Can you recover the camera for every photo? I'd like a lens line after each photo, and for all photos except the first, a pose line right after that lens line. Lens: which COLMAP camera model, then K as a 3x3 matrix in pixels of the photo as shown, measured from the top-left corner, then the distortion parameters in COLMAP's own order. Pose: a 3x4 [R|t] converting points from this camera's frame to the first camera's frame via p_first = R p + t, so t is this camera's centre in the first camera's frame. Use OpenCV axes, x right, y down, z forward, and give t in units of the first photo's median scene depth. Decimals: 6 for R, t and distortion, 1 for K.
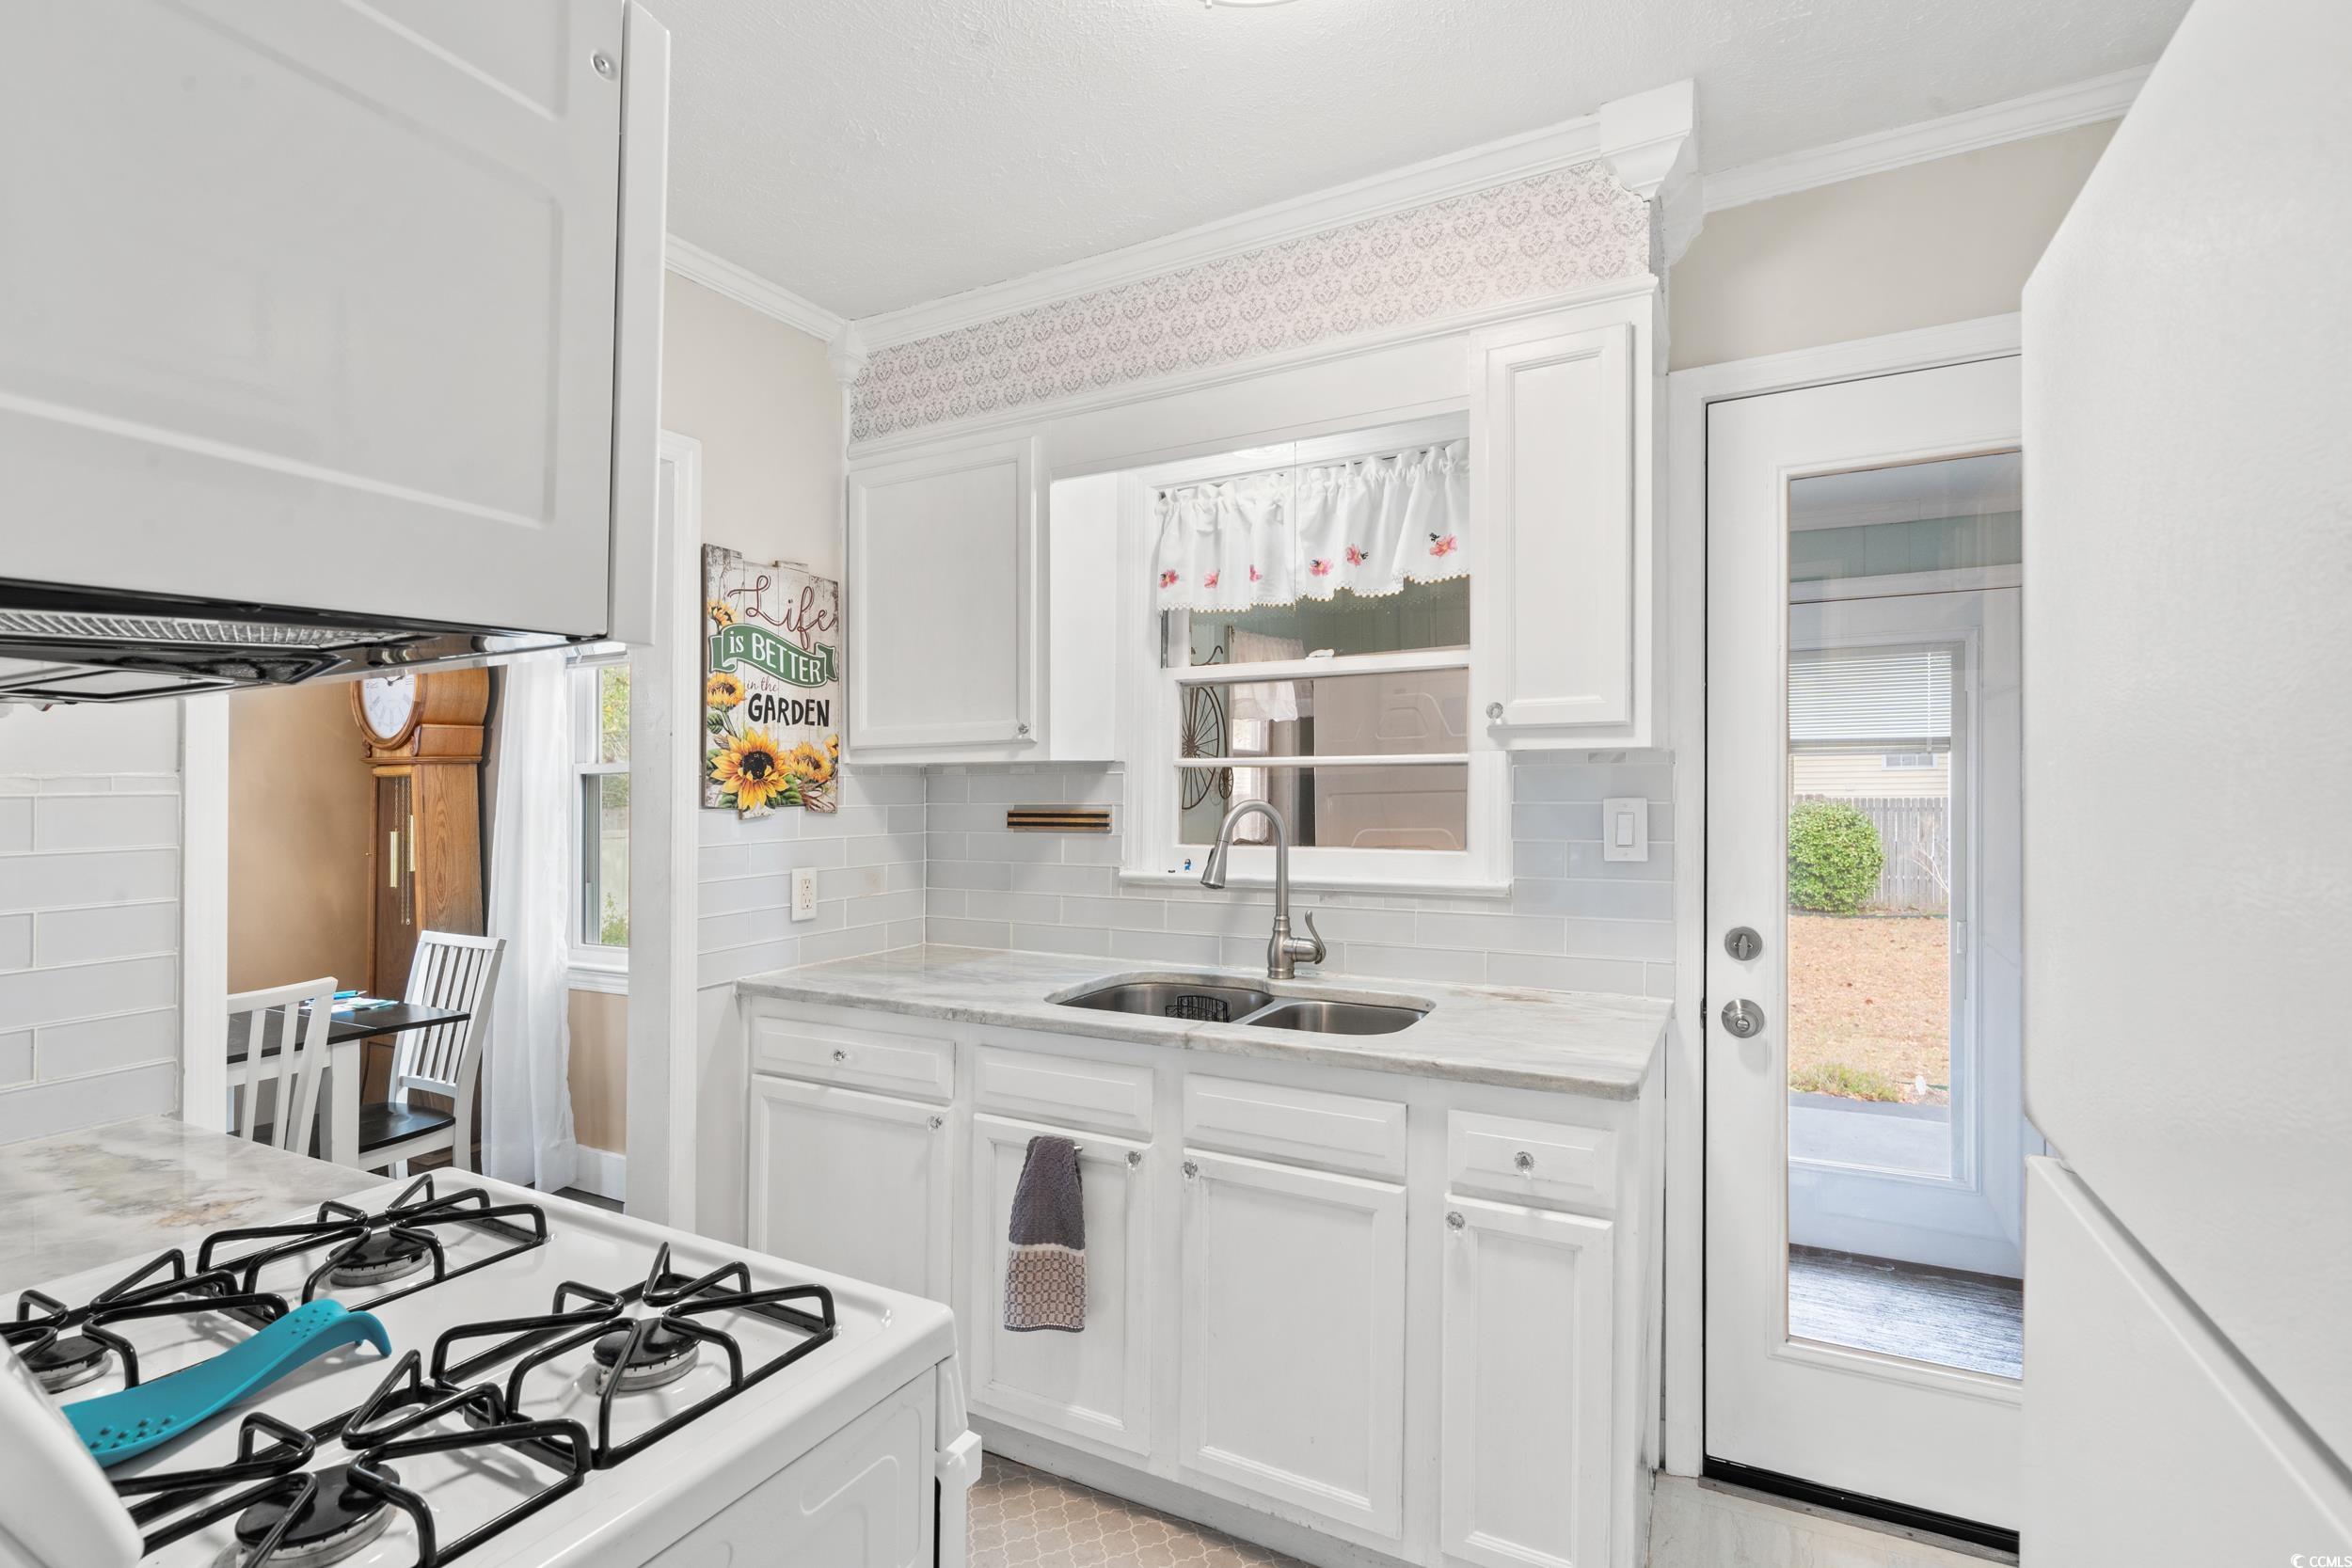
lens RADIAL K [[1074.7, 0, 1165.8], [0, 1074.7, 790.8], [0, 0, 1]] dist [-0.001539, 0.000246]
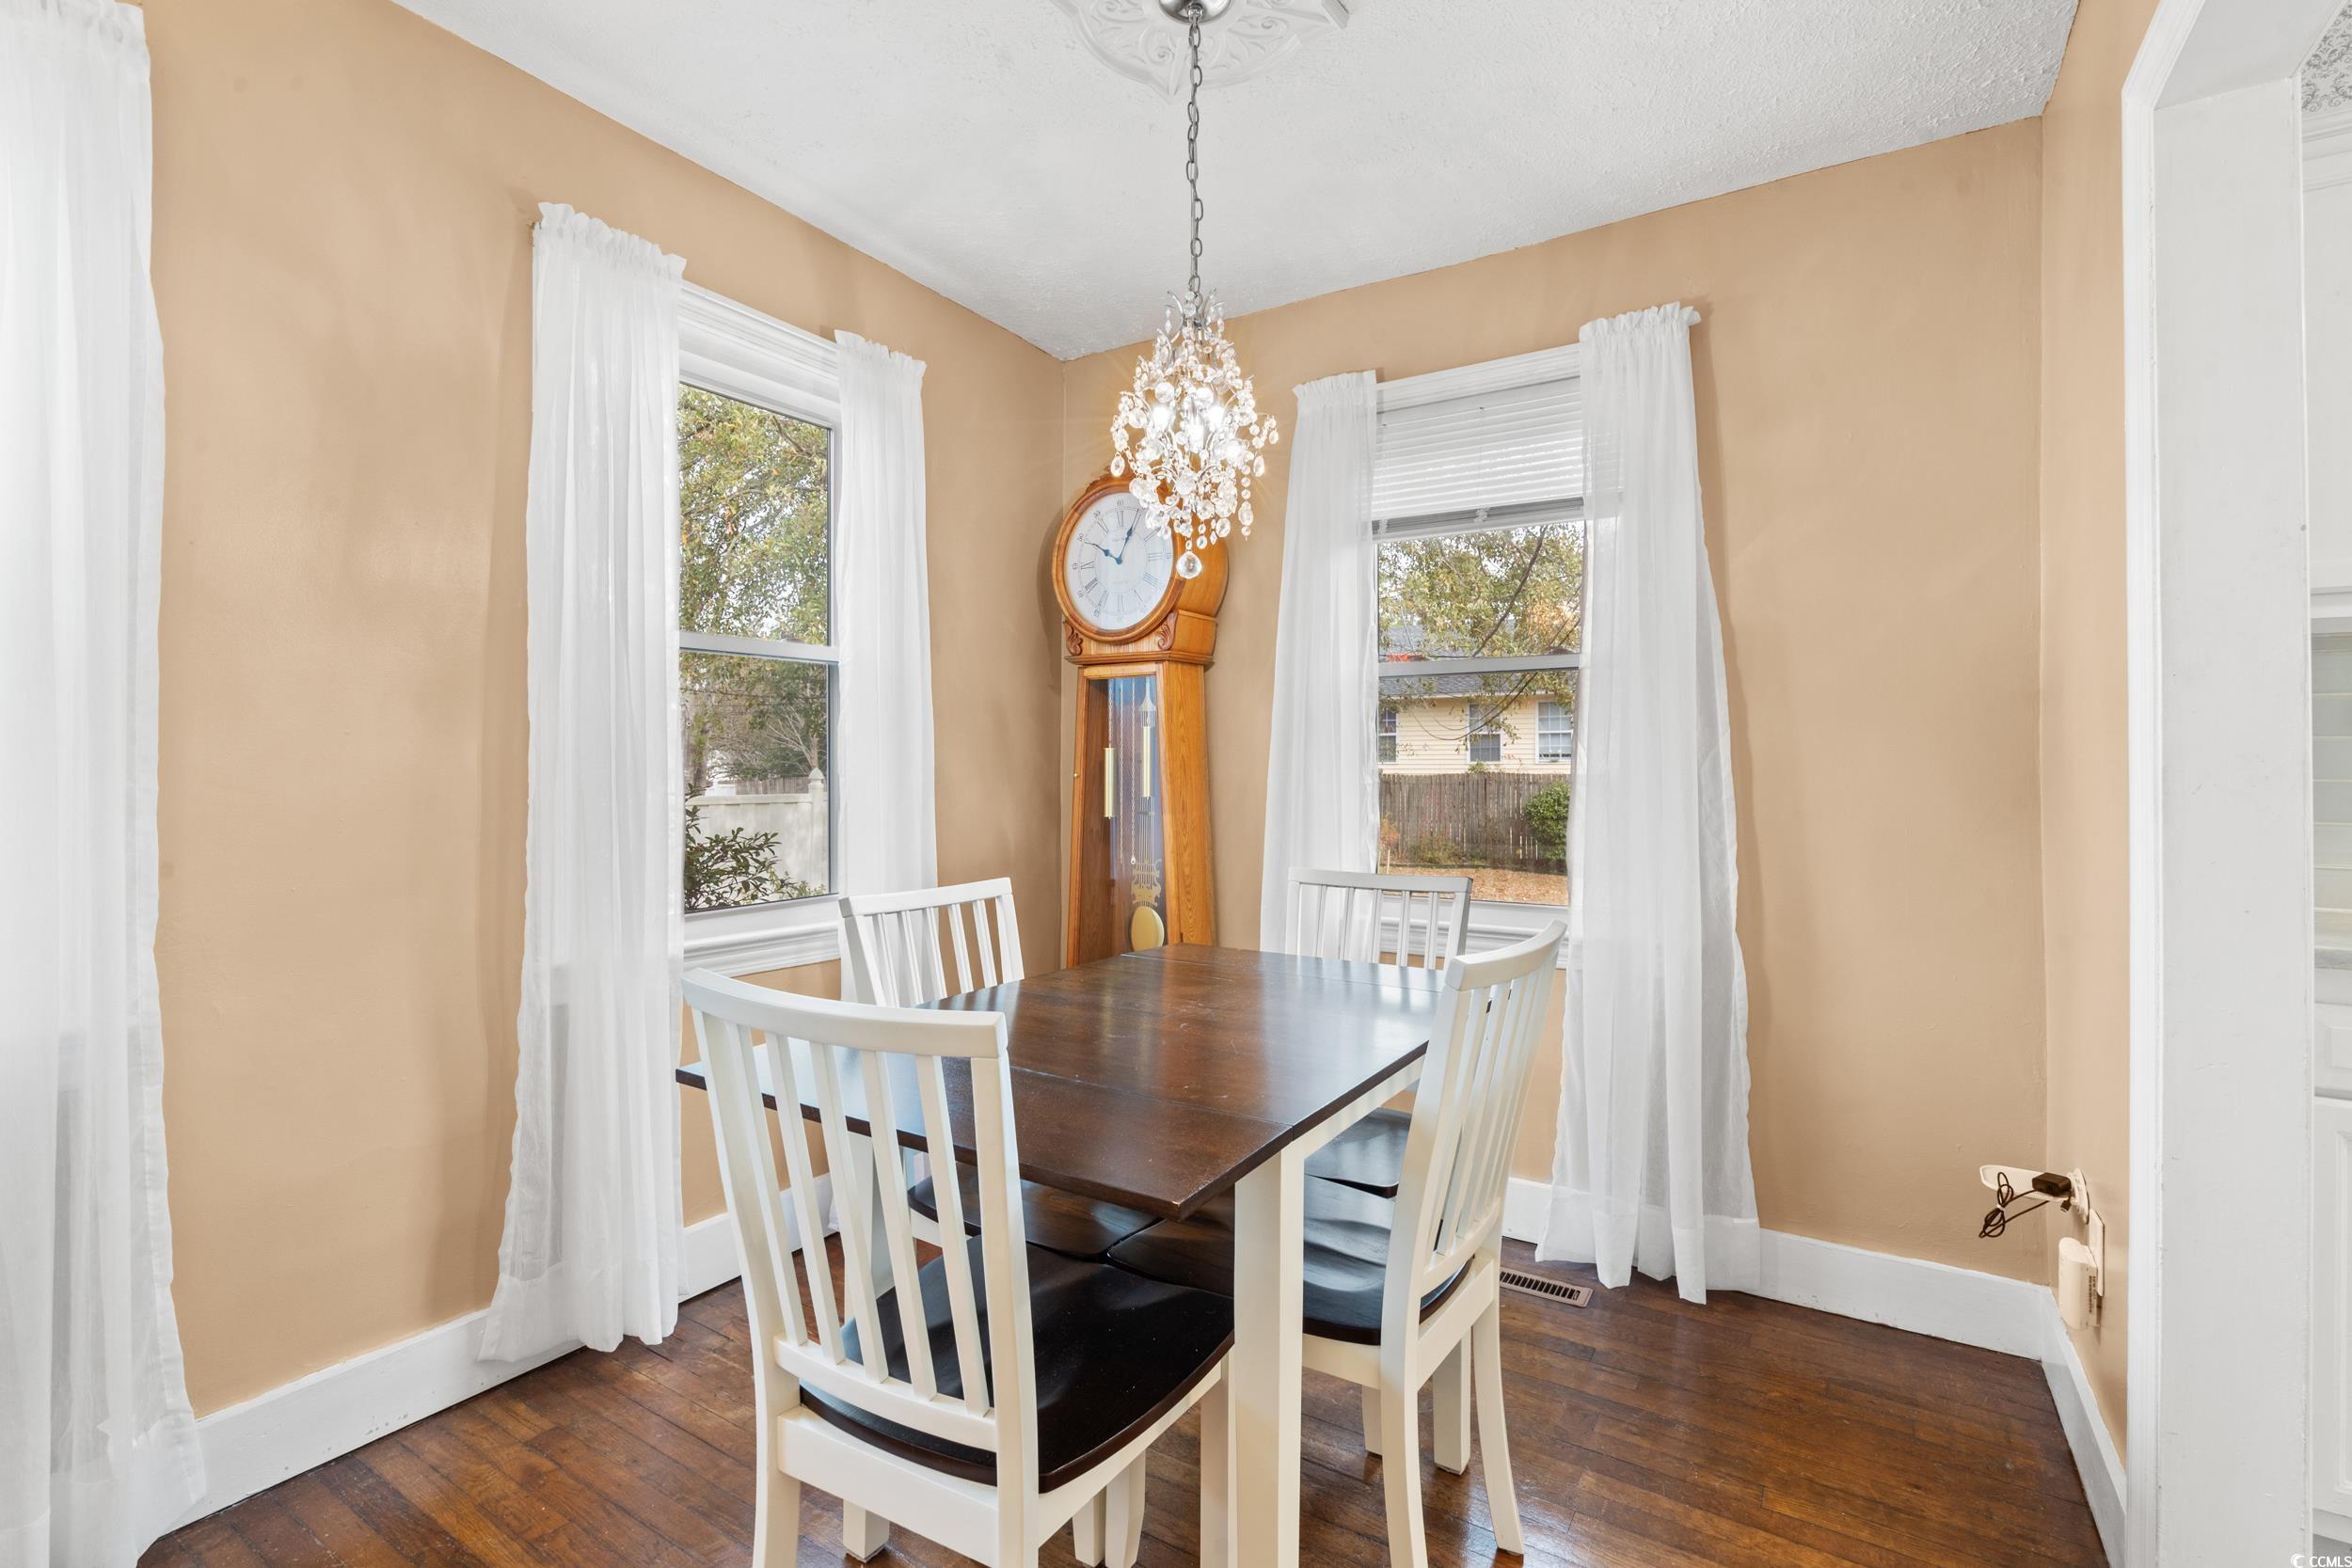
lens RADIAL K [[1074.7, 0, 1165.8], [0, 1074.7, 790.8], [0, 0, 1]] dist [-0.001539, 0.000246]
pose [[0.996652, 0.027110, -0.077133, -1.053215], [-0.026271, 0.999584, 0.011878, 0.100859], [0.077423, -0.009812, 0.996950, 0.362517]]
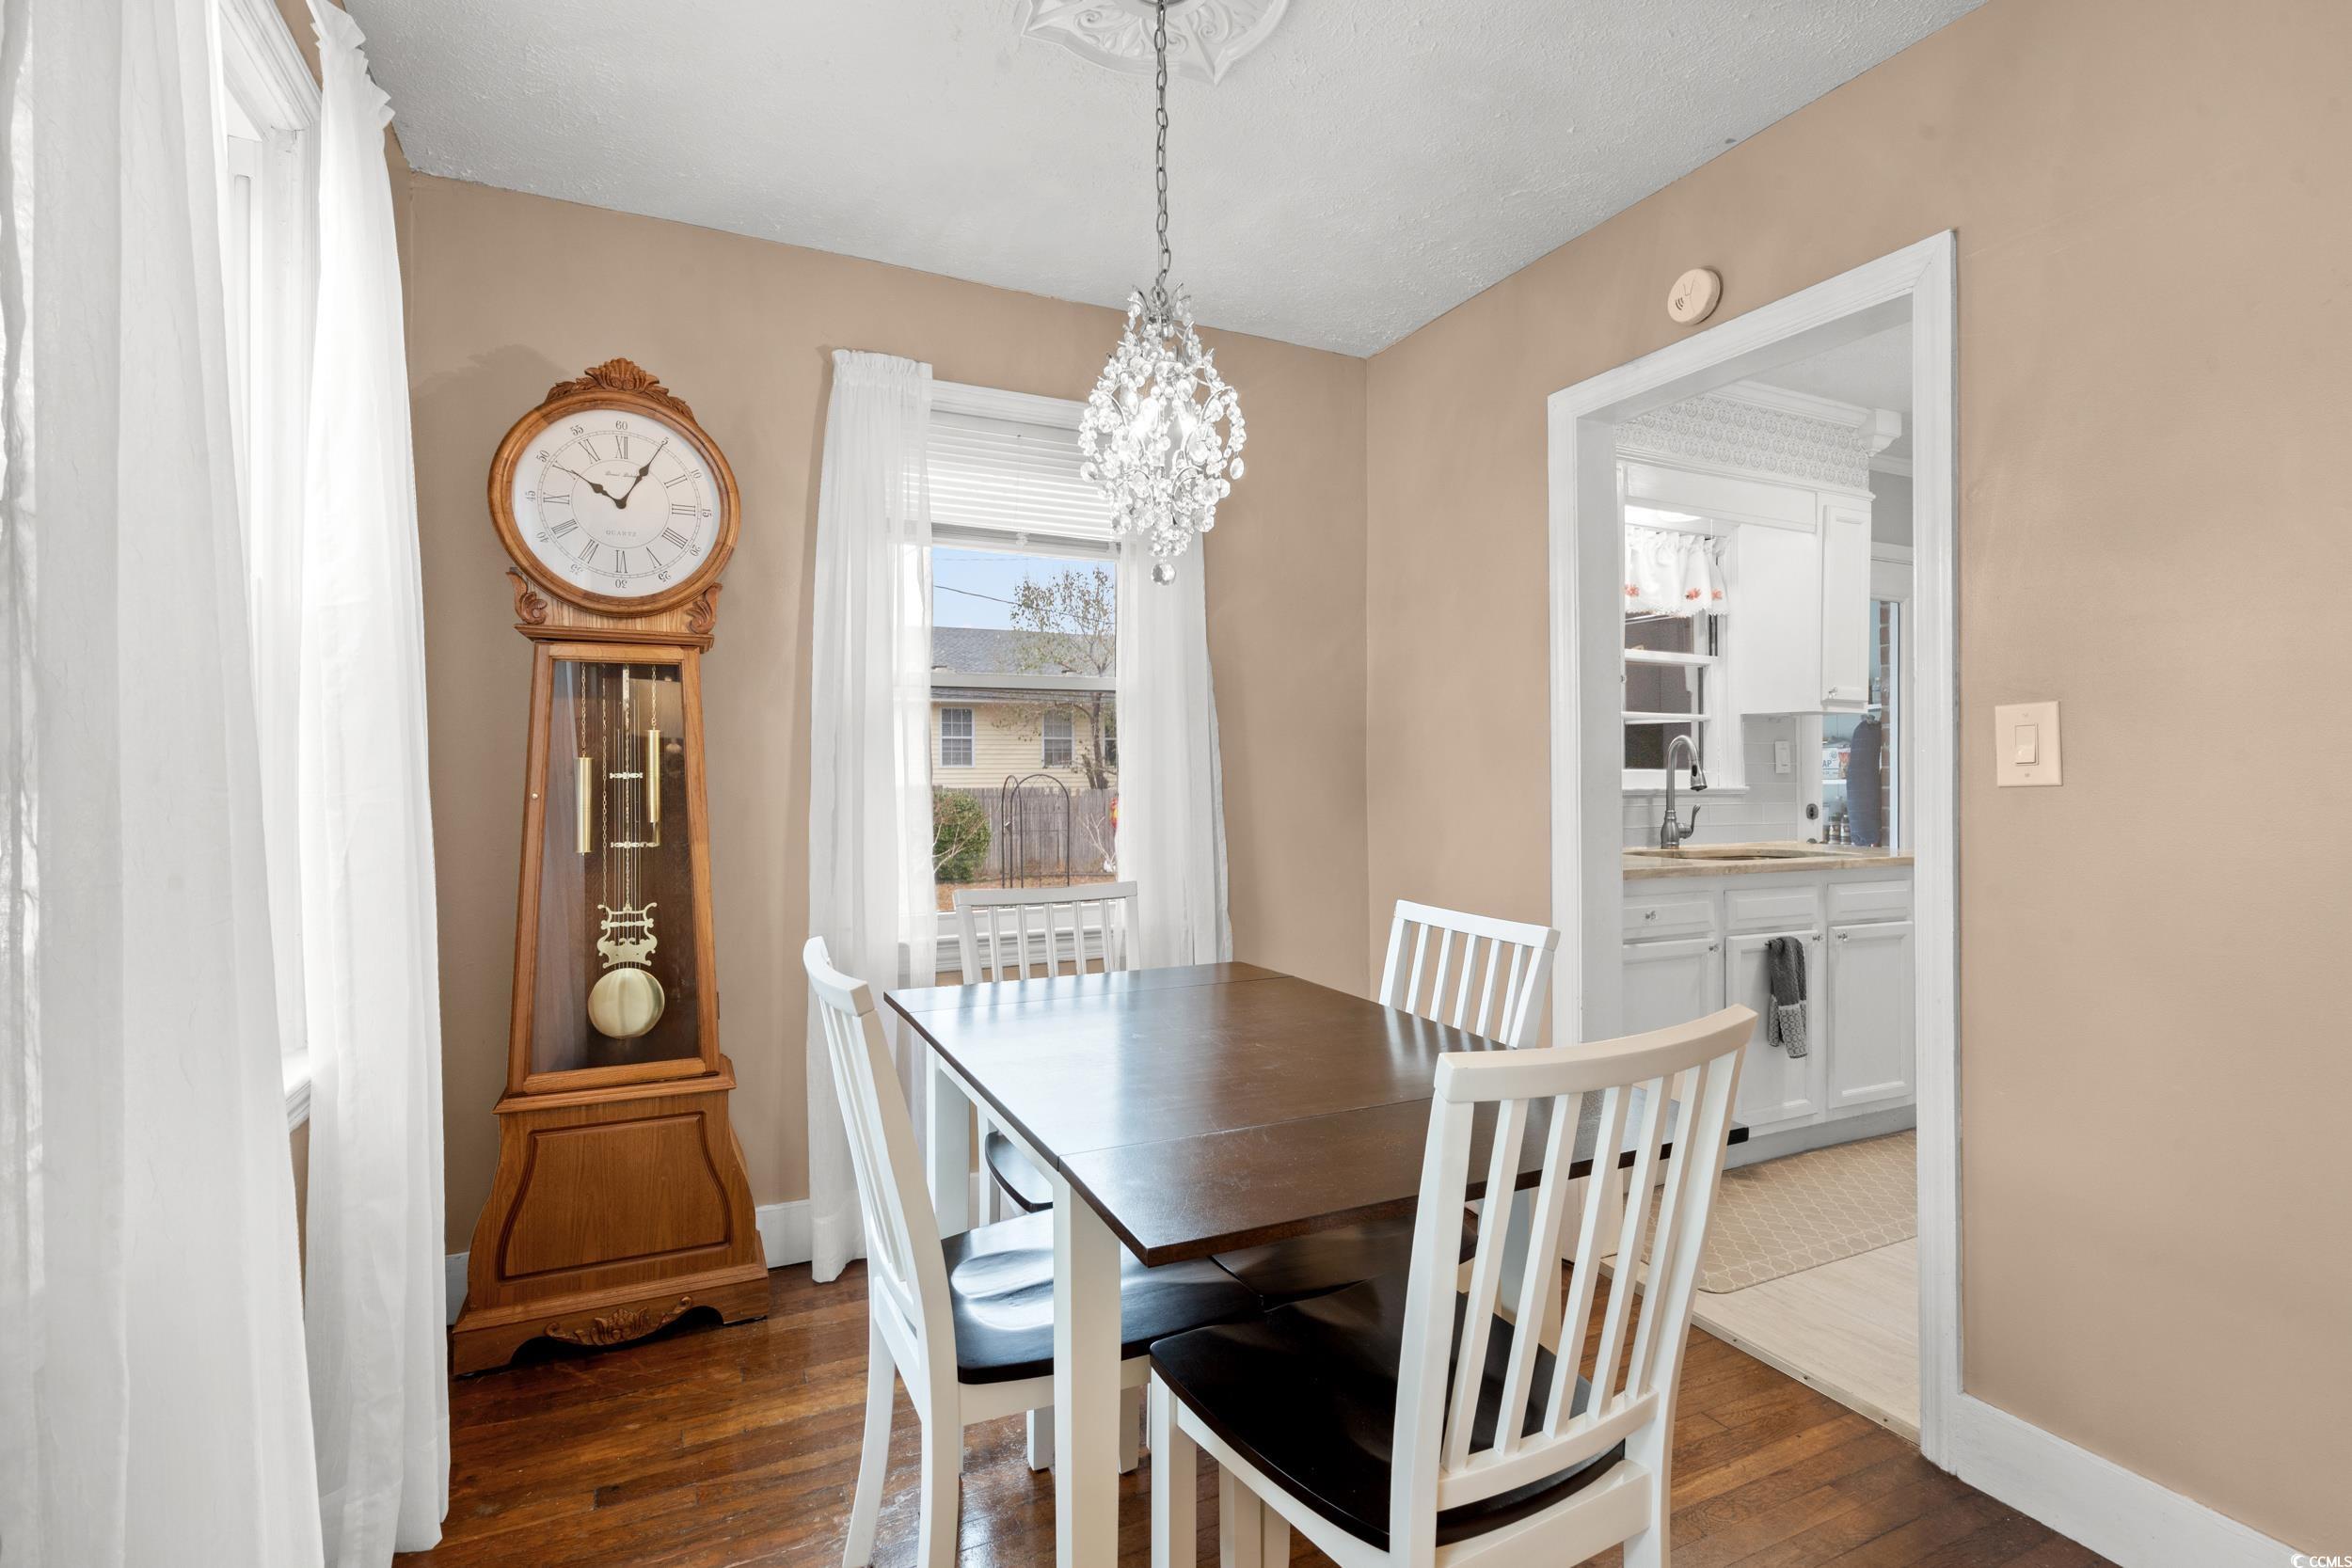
lens RADIAL K [[1074.7, 0, 1165.8], [0, 1074.7, 790.8], [0, 0, 1]] dist [-0.001539, 0.000246]
pose [[0.591783, 0.002232, 0.806095, -1.704710], [-0.001103, 0.999997, -0.001960, 0.096382], [-0.806097, 0.000271, 0.591784, 0.702476]]
